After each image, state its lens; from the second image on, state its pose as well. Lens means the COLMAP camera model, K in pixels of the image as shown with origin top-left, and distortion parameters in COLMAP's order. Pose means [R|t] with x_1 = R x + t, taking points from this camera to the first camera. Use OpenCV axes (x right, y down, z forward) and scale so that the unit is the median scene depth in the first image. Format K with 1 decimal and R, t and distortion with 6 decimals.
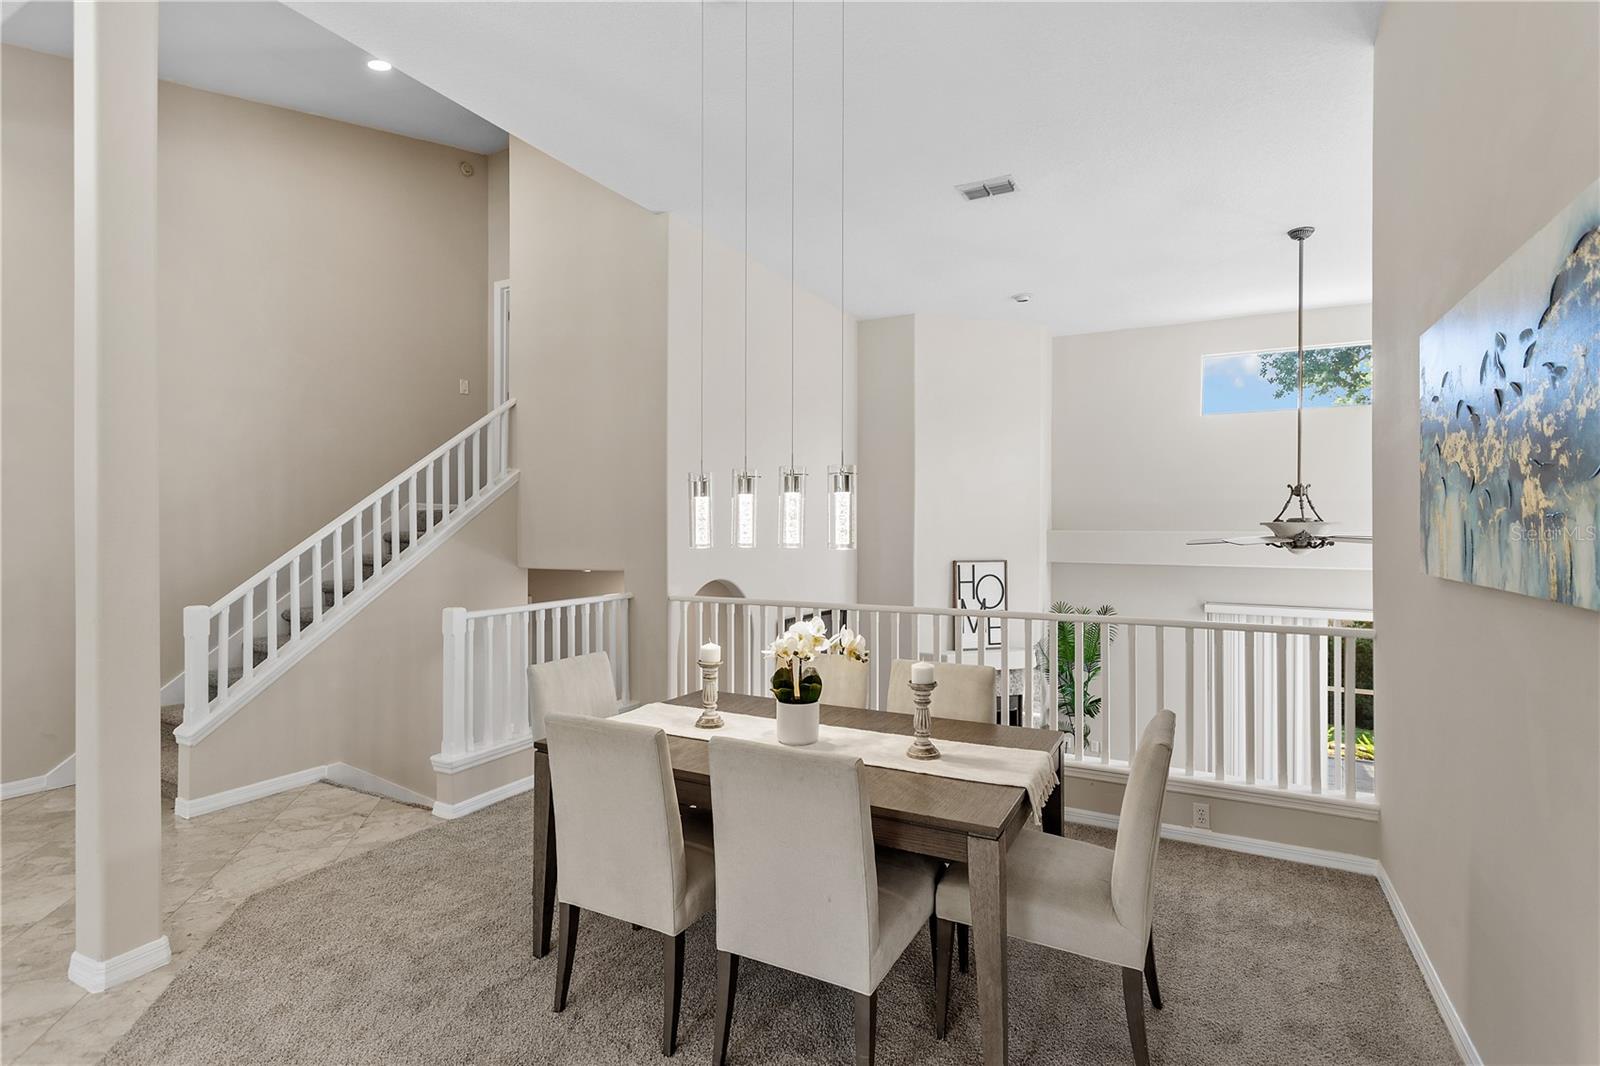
lens RADIAL K [[754.9, 0, 805.4], [0, 754.9, 529.0], [0, 0, 1]] dist [0.001338, 0.001050]
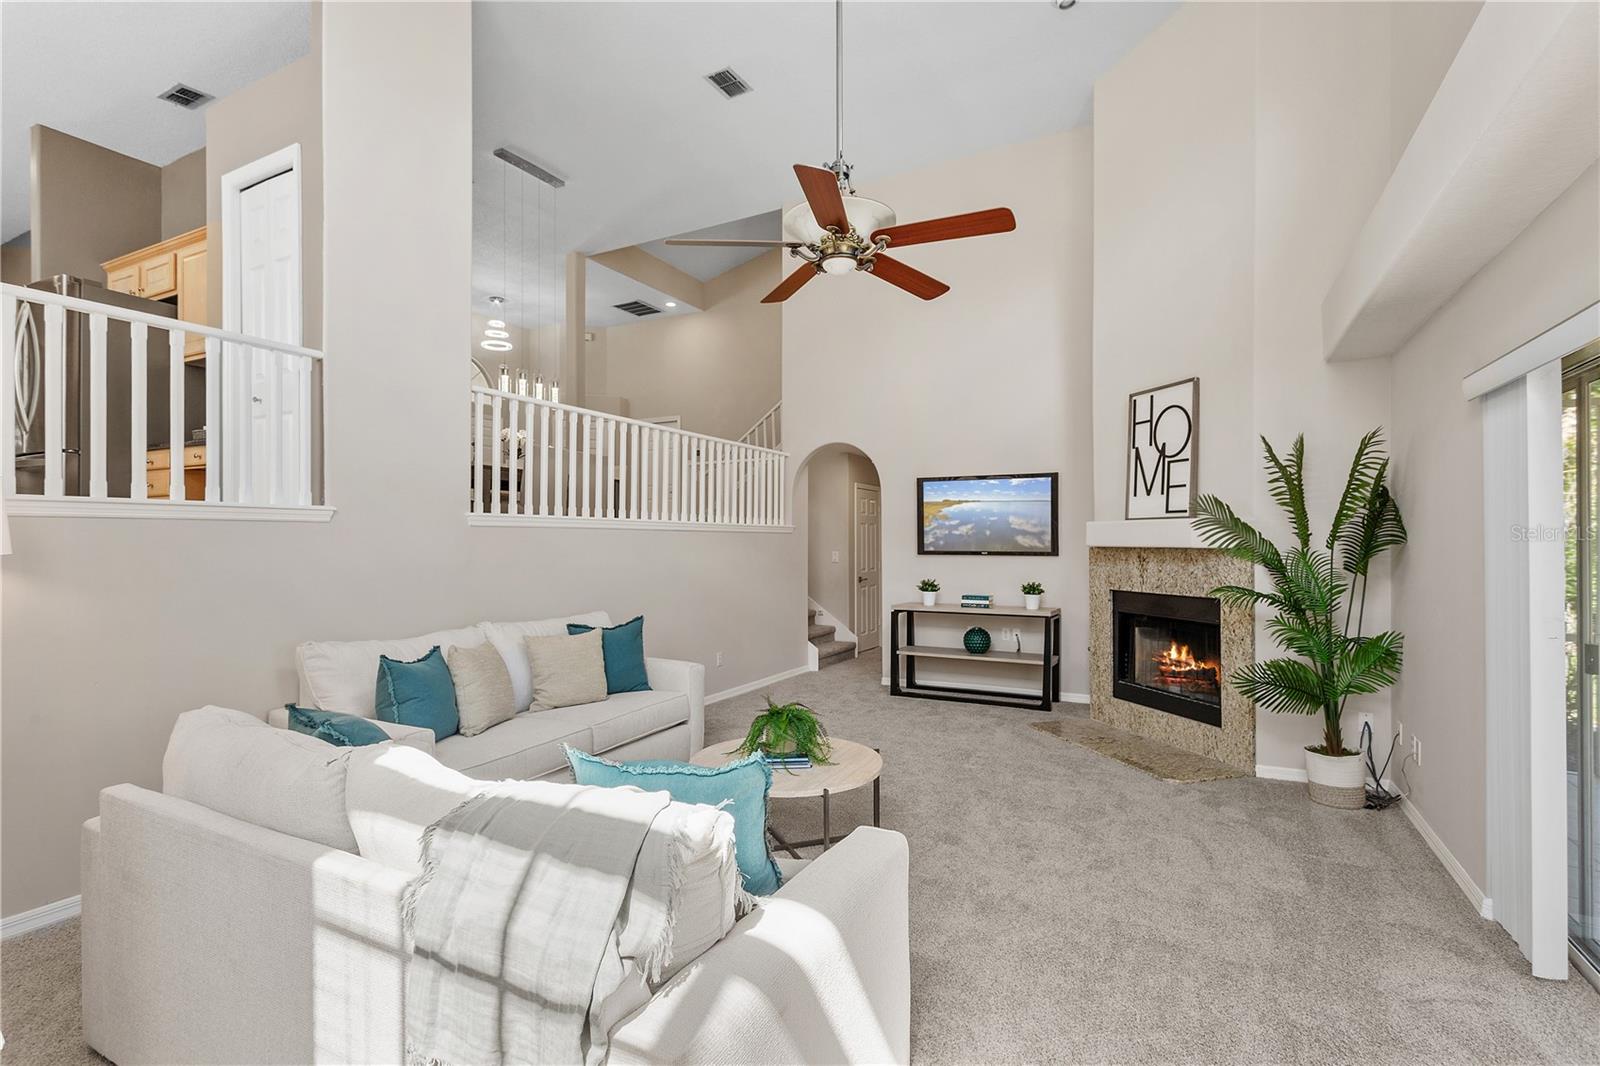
lens RADIAL K [[760.1, 0, 797.4], [0, 760.1, 544.9], [0, 0, 1]] dist [-0.004493, -0.000135]
pose [[-0.001278, 0.000801, -0.999999, 1.780768], [-0.002483, 0.999997, 0.000805, 0.357600], [0.999996, 0.002484, -0.001276, 1.336276]]
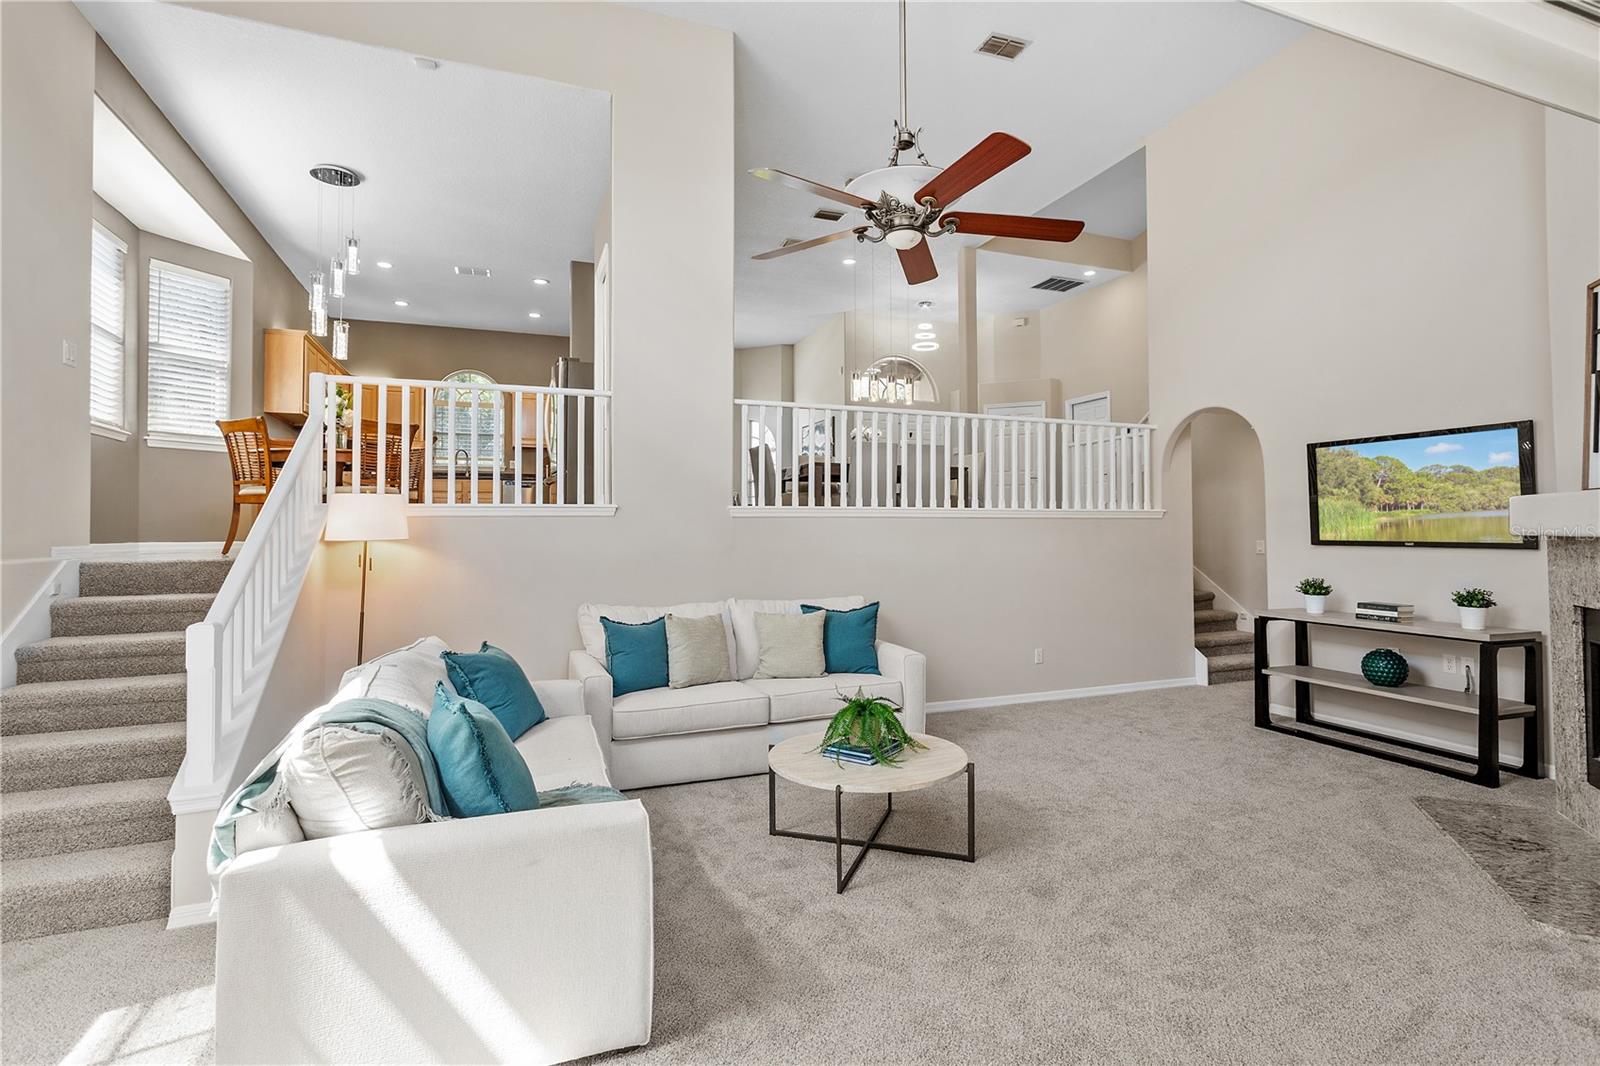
lens RADIAL K [[774.1, 0, 804.5], [0, 774.1, 517.0], [0, 0, 1]] dist [0.001897, 0.001513]
pose [[-0.650202, -0.013530, -0.759641, 1.613024], [-0.000293, 0.999846, -0.017557, 0.355106], [0.759761, -0.011193, -0.650106, 1.840176]]
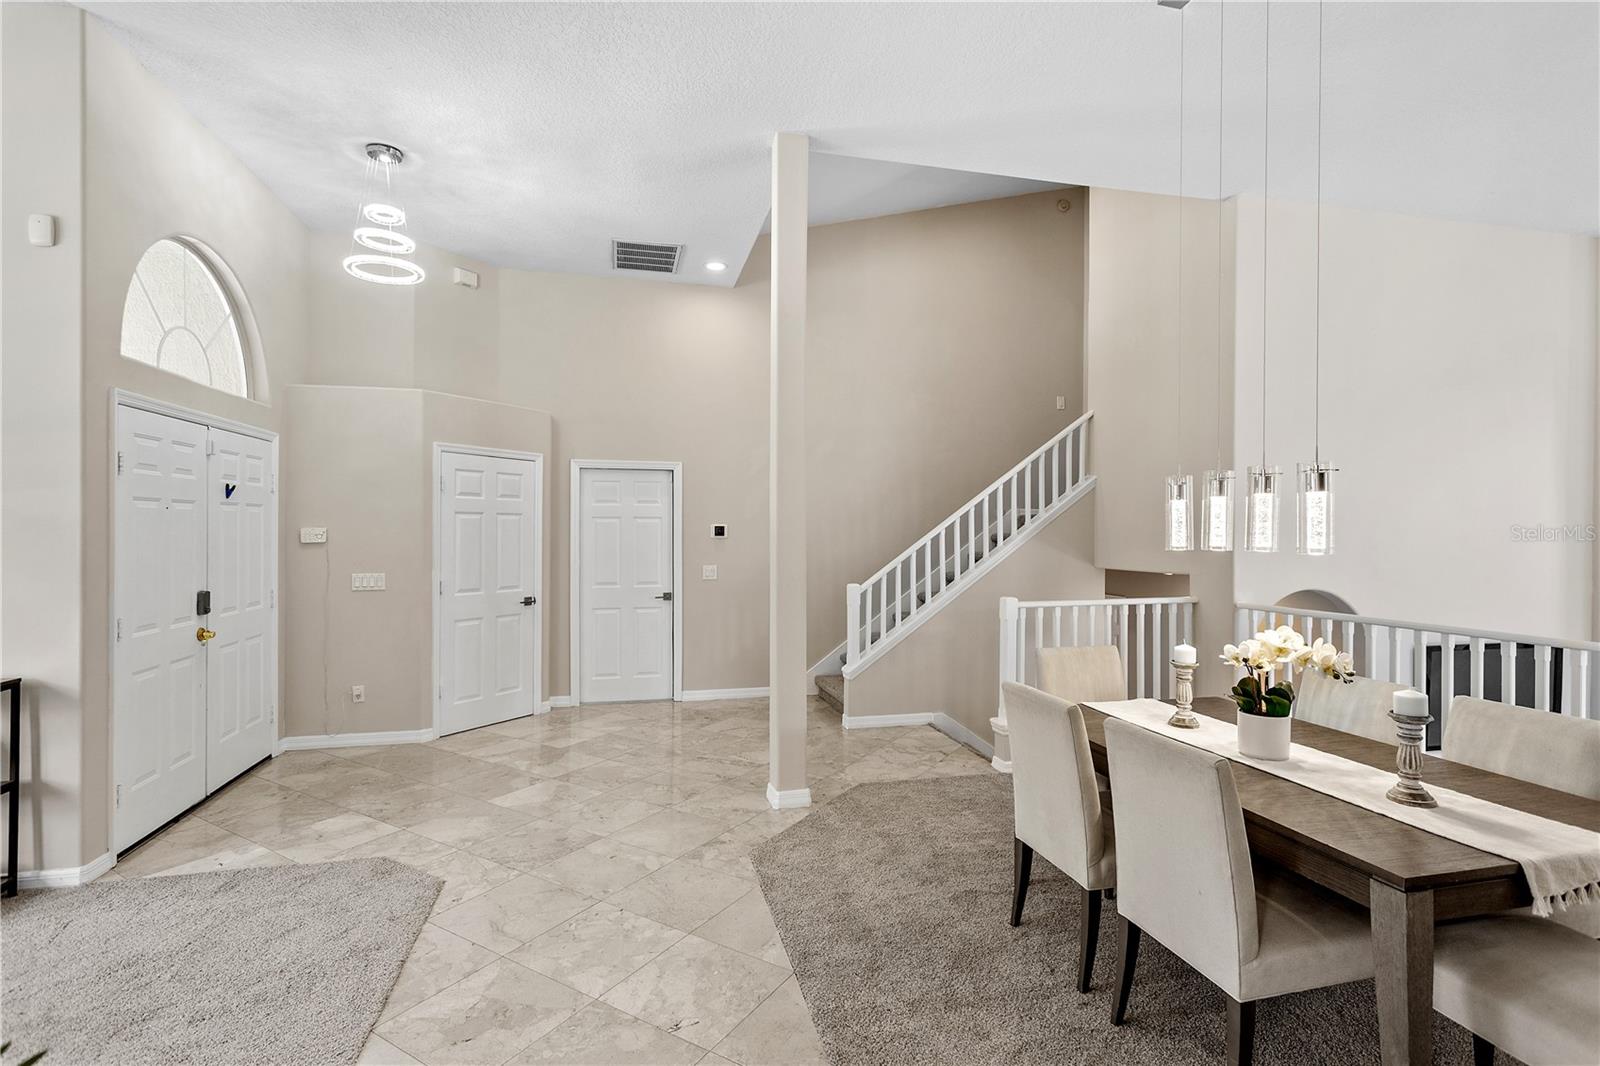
lens RADIAL K [[759.0, 0, 800.0], [0, 759.0, 533.0], [0, 0, 1]] dist [-0.001255, 0.000946]
pose [[0.666673, 0.004044, -0.745340, 0.208865], [-0.003199, 0.999992, 0.002564, 0.001037], [0.745344, 0.000675, 0.666680, -0.044229]]
